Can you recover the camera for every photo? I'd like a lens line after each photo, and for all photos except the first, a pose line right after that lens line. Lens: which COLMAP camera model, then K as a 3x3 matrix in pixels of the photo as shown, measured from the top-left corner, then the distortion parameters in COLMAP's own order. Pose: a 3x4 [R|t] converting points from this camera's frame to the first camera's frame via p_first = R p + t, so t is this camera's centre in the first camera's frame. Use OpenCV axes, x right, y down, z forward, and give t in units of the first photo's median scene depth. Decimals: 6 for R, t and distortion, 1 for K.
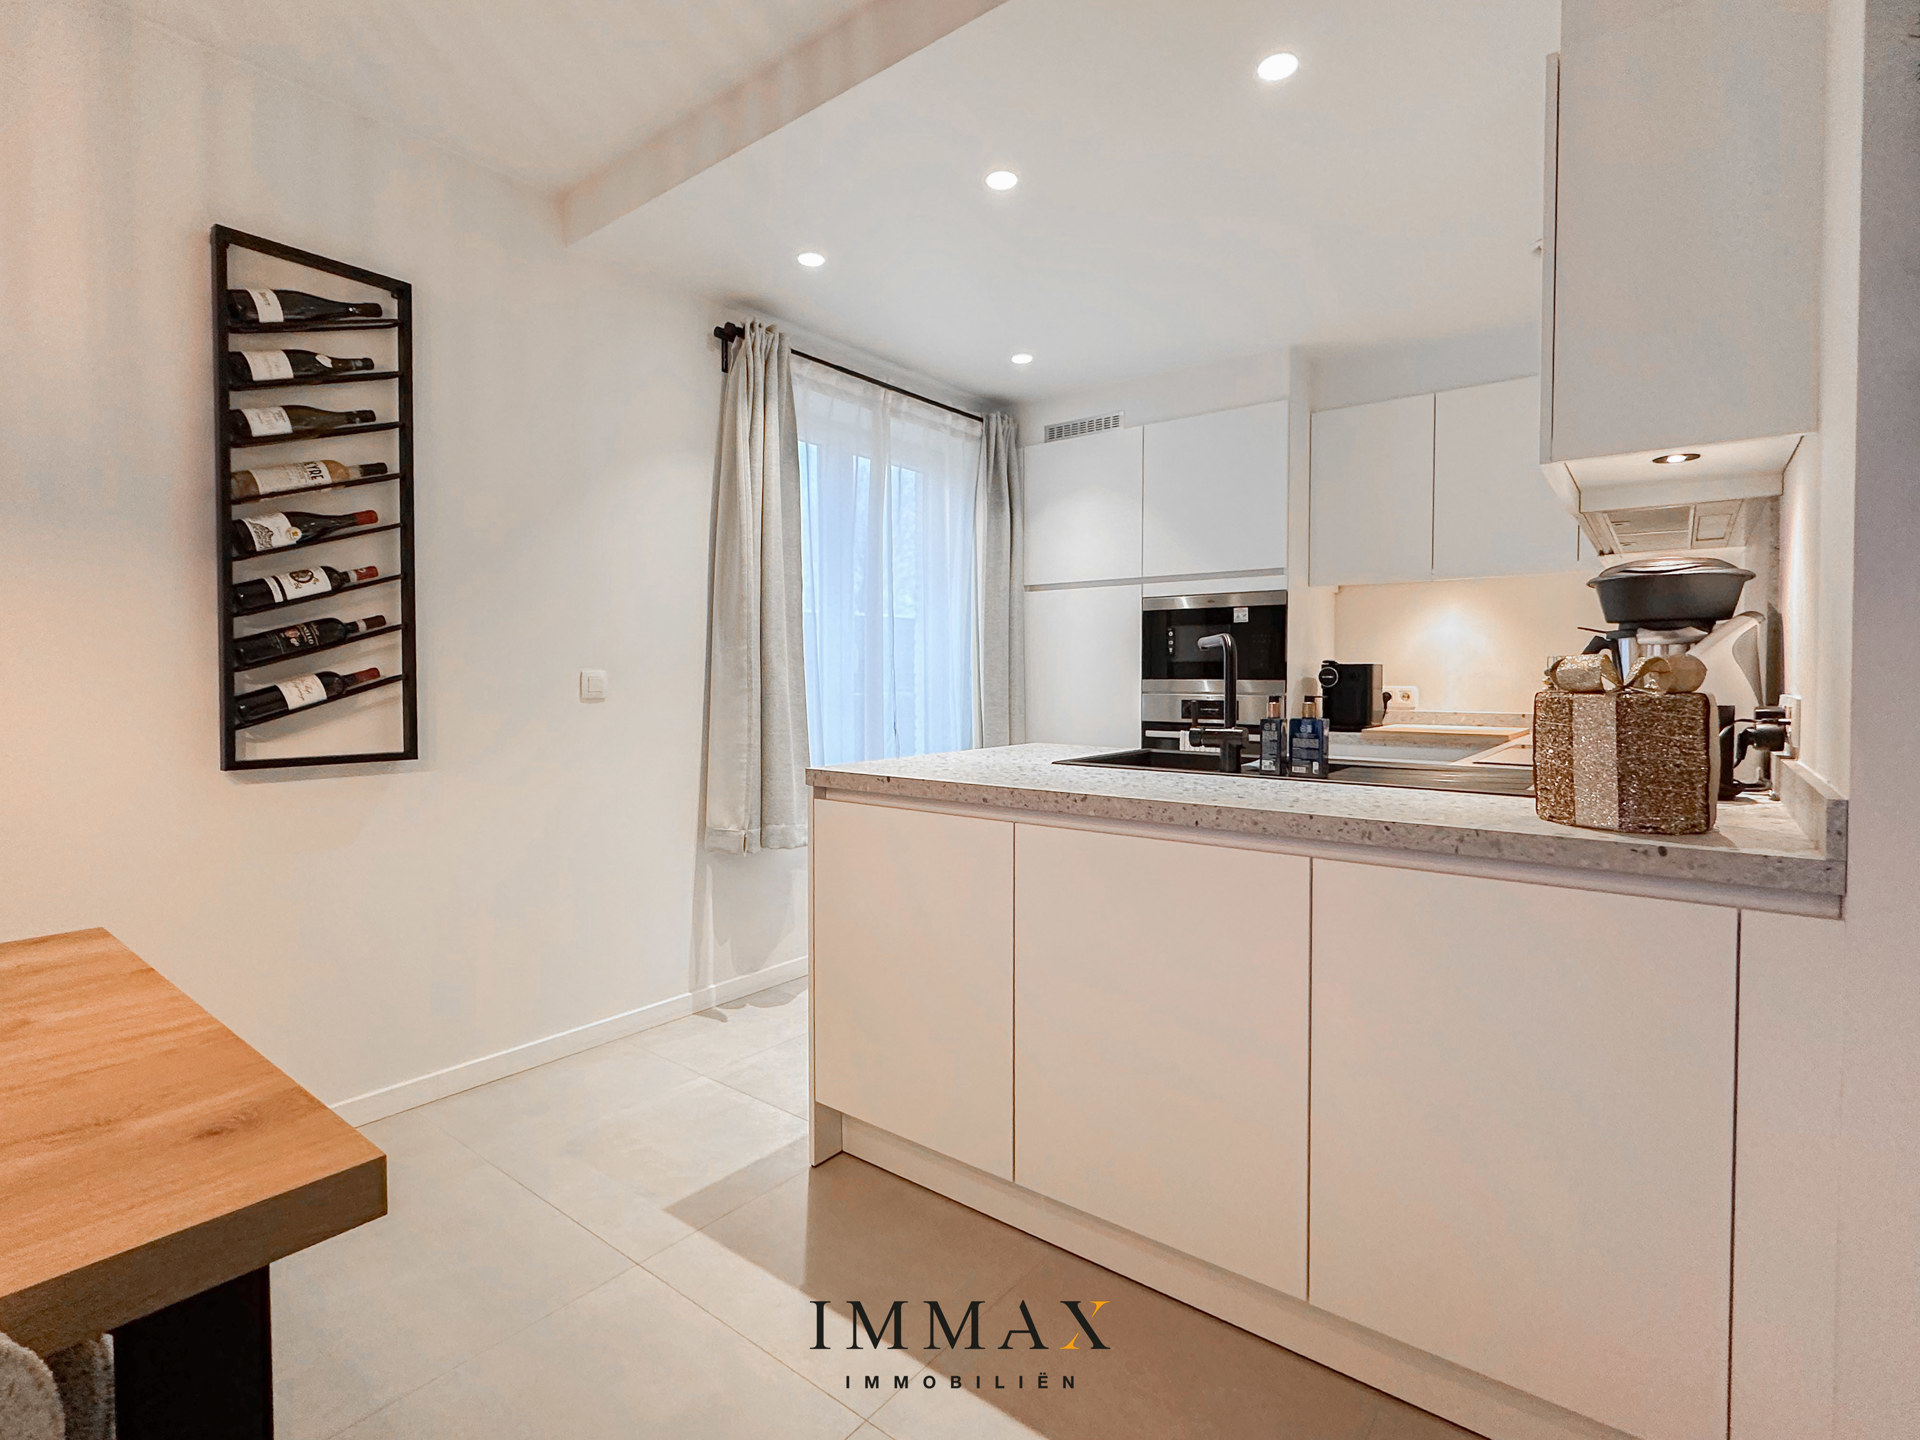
lens RADIAL K [[928.8, 0, 971.9], [0, 928.8, 716.3], [0, 0, 1]] dist [-0.006372, 0.001334]
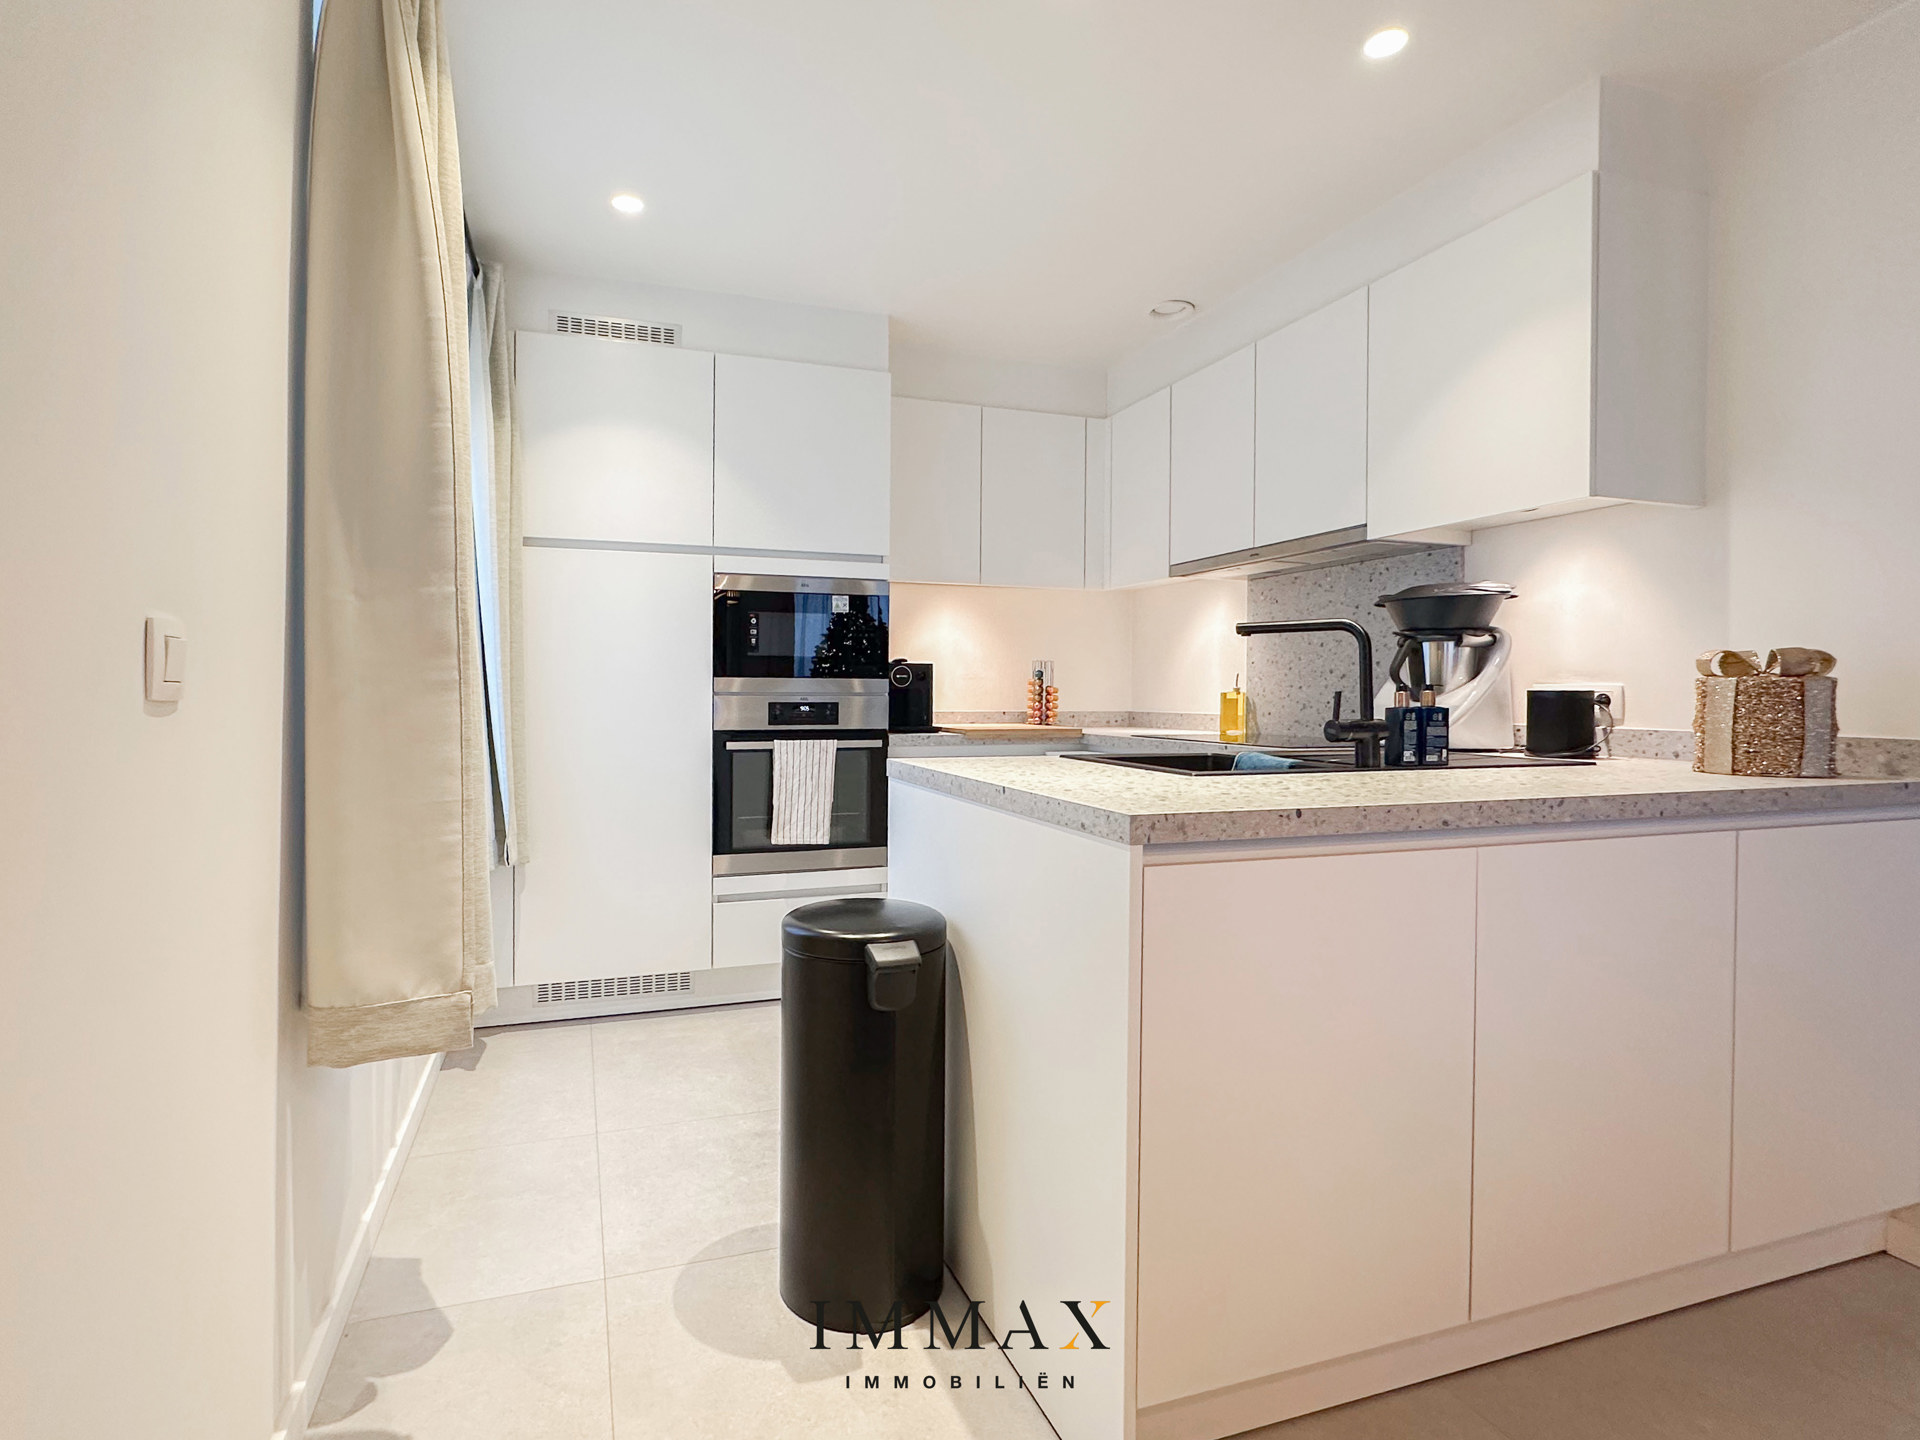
lens RADIAL K [[928.8, 0, 962.9], [0, 928.8, 710.9], [0, 0, 1]] dist [-0.006372, 0.001334]
pose [[0.557502, -0.017374, 0.829994, -0.465775], [0.031351, 0.999508, -0.000136, -0.006080], [-0.829583, 0.026097, 0.557773, 0.521663]]
